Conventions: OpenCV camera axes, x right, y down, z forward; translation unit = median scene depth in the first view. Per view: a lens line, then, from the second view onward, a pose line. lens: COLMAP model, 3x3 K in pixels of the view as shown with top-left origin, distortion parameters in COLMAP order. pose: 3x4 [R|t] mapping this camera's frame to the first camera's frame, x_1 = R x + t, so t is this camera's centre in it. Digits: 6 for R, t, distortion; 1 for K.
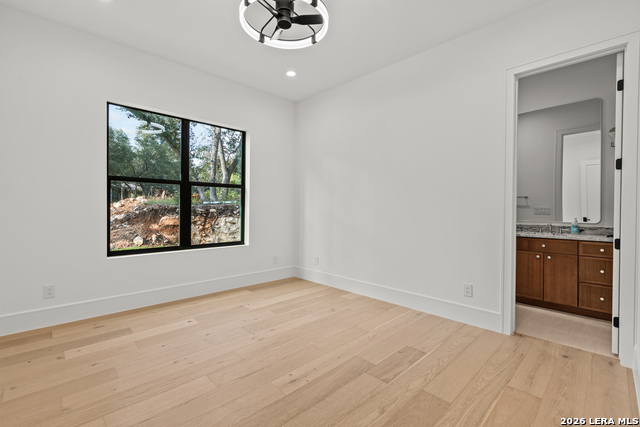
lens RADIAL K [[284.1, 0, 316.9], [0, 284.1, 212.1], [0, 0, 1]] dist [-0.002758, 0.000582]
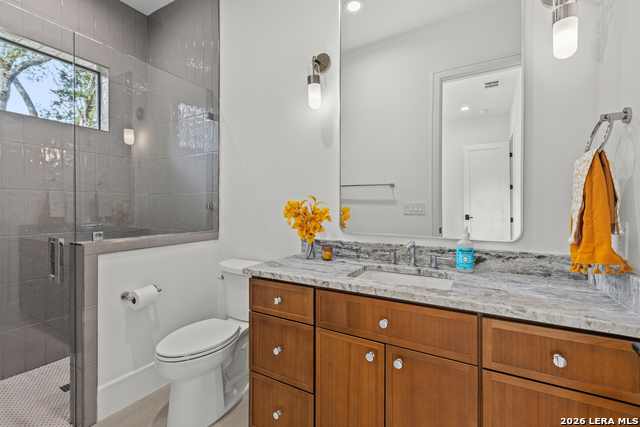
lens RADIAL K [[284.1, 0, 320.7], [0, 284.1, 209.0], [0, 0, 1]] dist [-0.002758, 0.000582]
pose [[0.957020, -0.003630, 0.290000, 0.633997], [0.005091, 0.999978, -0.004286, -0.003039], [-0.289978, 0.005578, 0.957017, 0.713655]]
